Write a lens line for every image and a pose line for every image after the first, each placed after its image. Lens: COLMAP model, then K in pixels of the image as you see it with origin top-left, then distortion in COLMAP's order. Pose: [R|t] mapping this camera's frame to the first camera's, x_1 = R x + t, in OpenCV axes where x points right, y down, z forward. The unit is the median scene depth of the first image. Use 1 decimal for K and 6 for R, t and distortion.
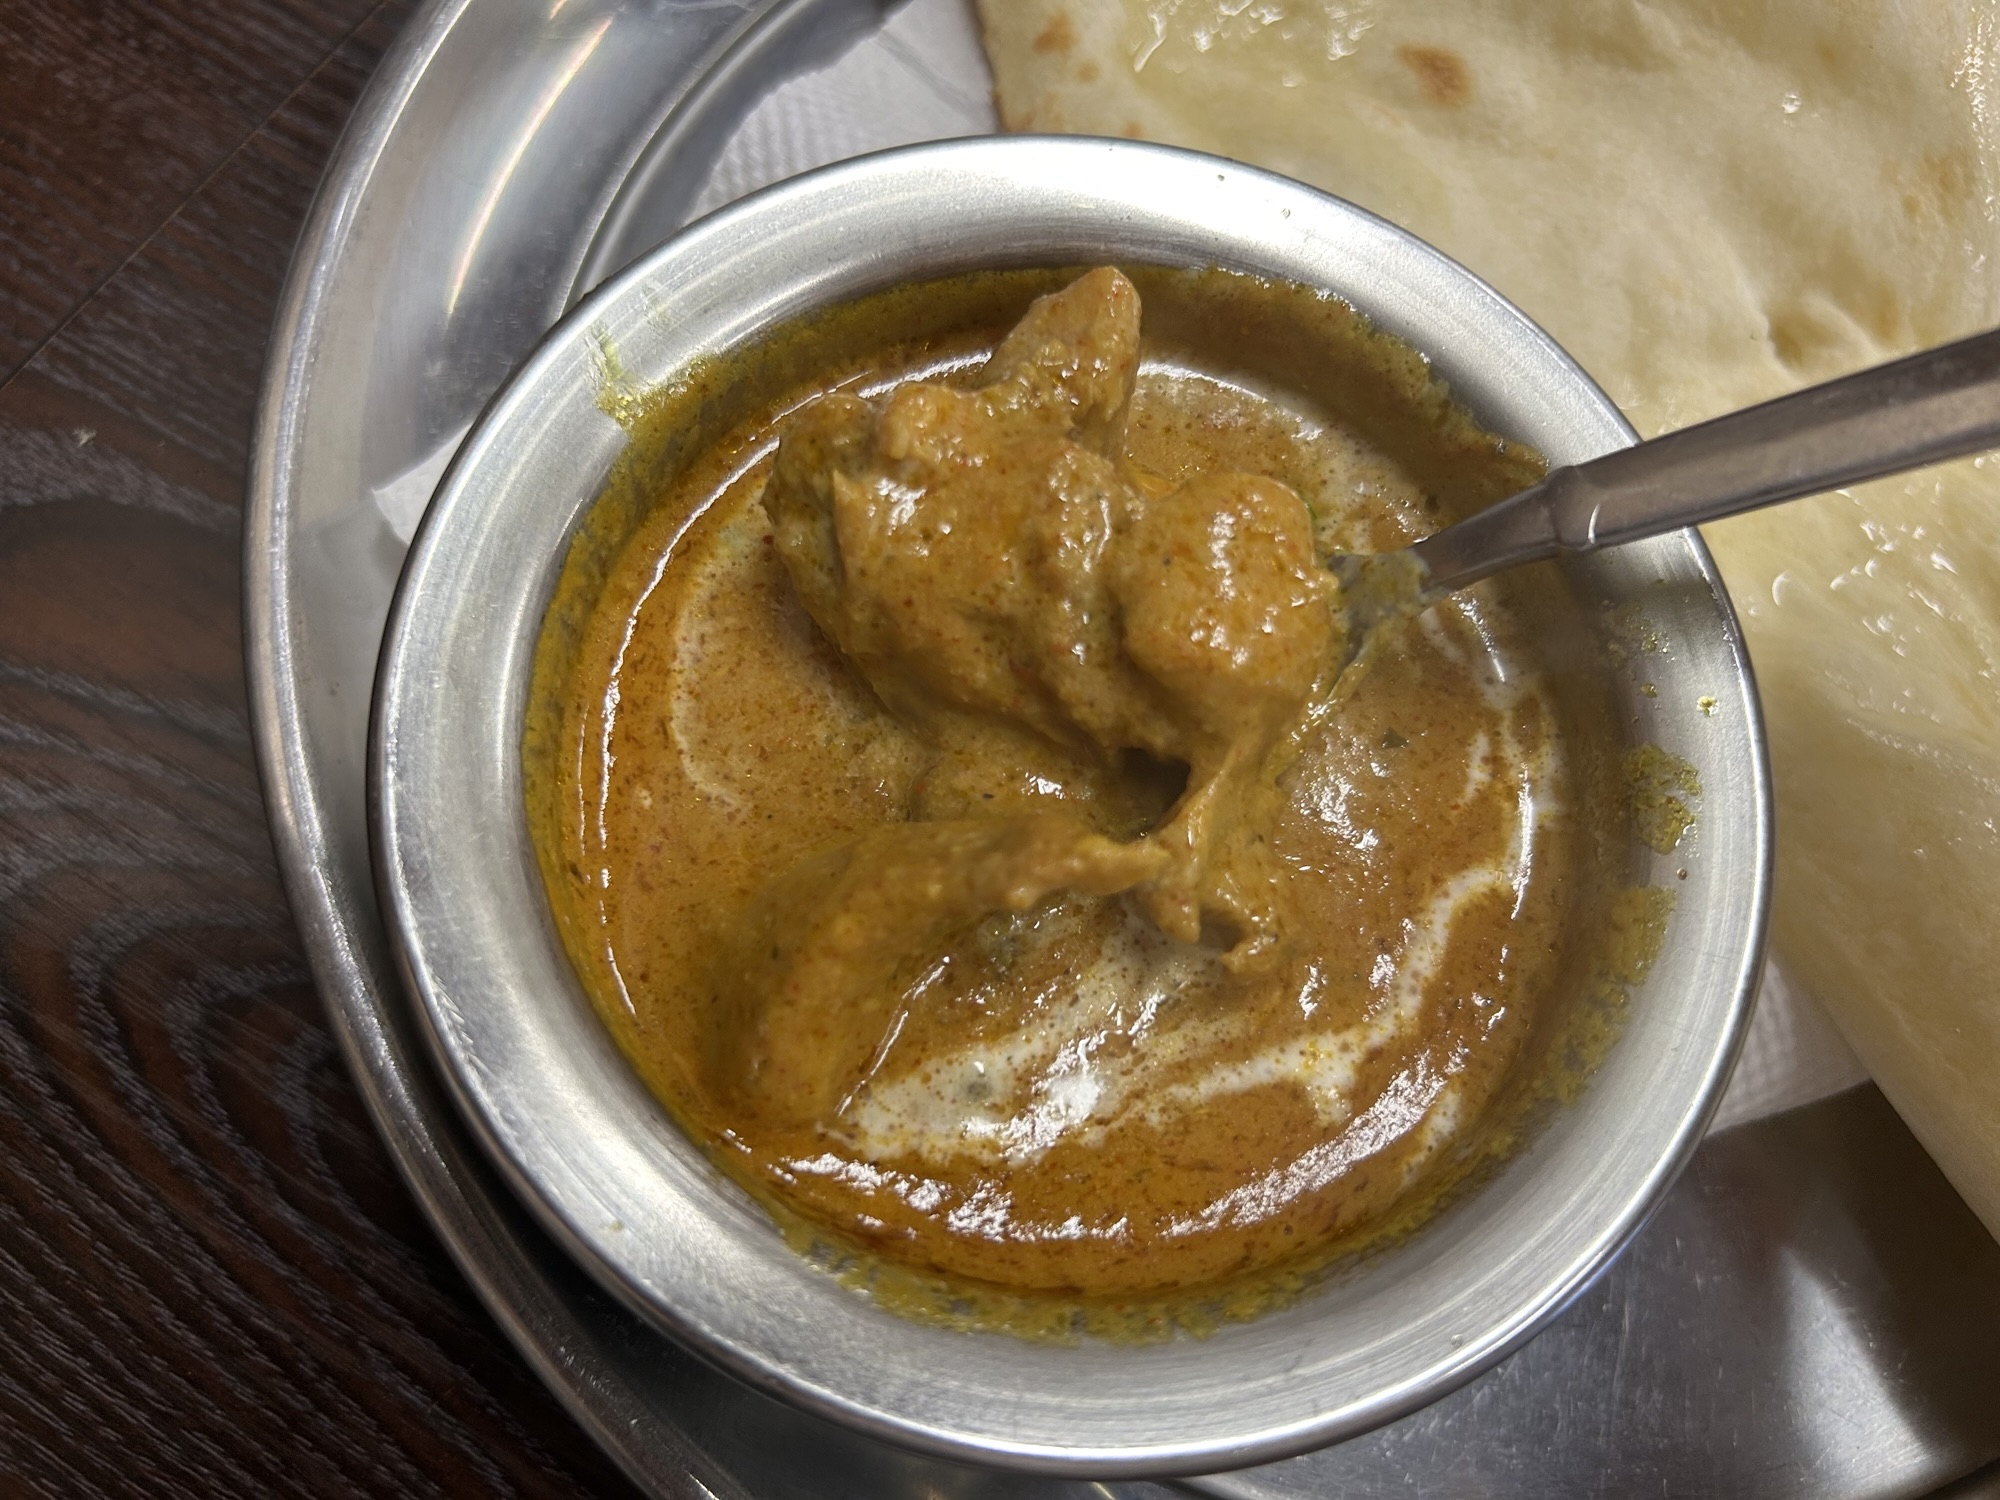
lens RADIAL K [[1496.3, 0, 1010.7], [0, 1496.3, 742.3], [0, 0, 1]] dist [0.037793, -0.025688]
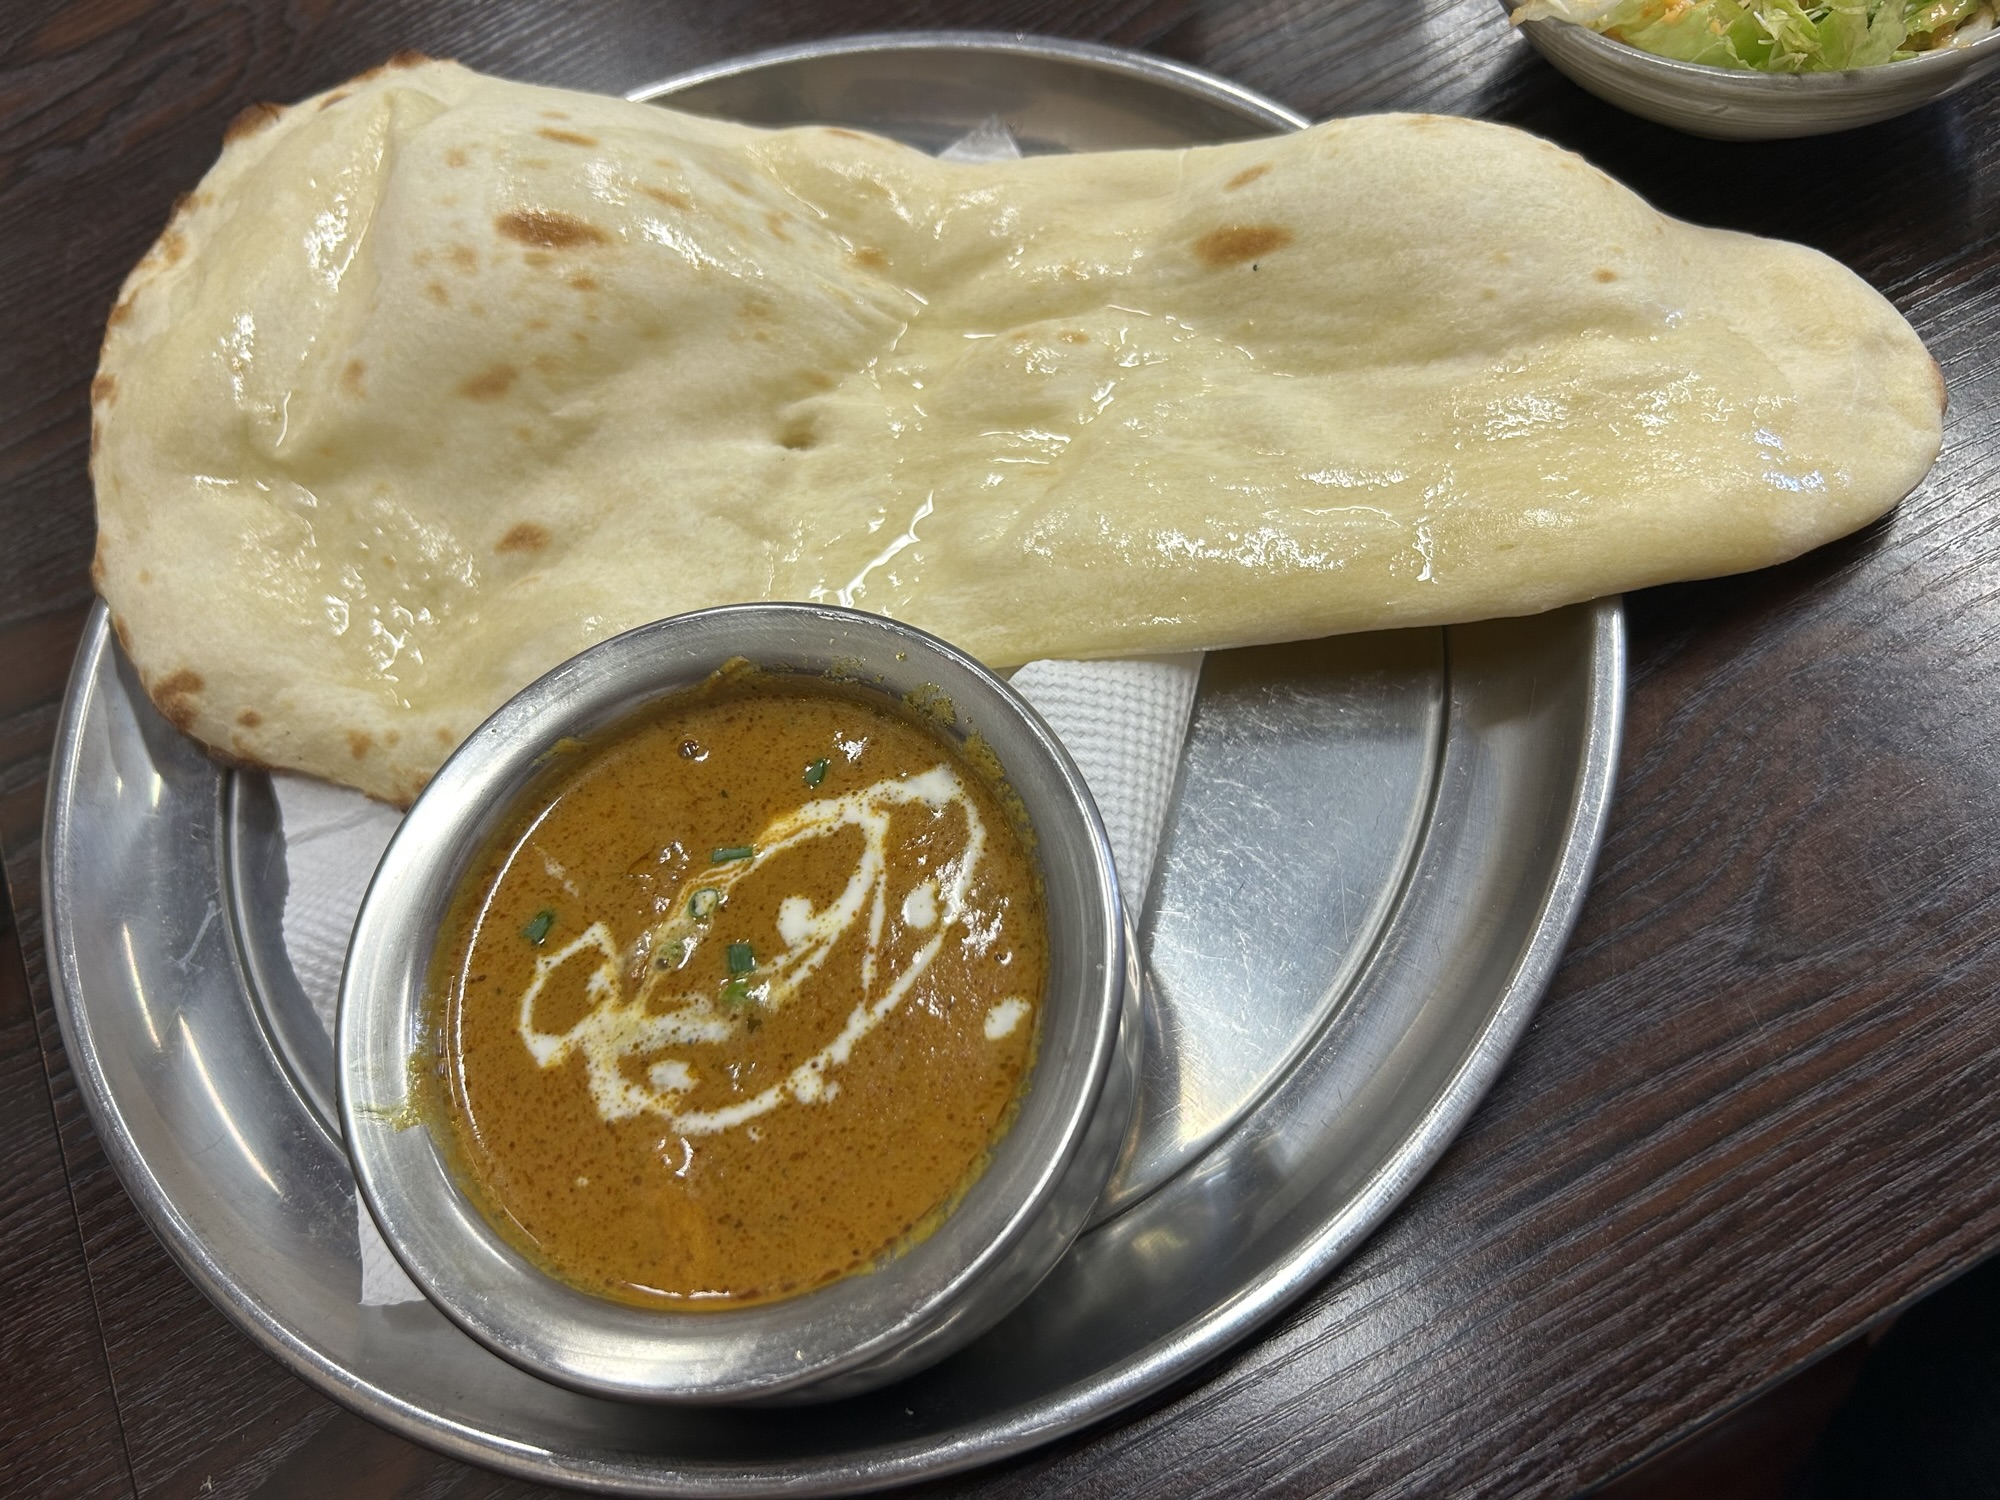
lens RADIAL K [[1496.3, 0, 1003.4], [0, 1496.3, 747.4], [0, 0, 1]] dist [0.037793, -0.025688]
pose [[0.497045, -0.851492, 0.167054, 0.103112], [0.865899, 0.499202, -0.031871, 0.144472], [-0.056256, 0.160494, 0.985432, -0.548927]]
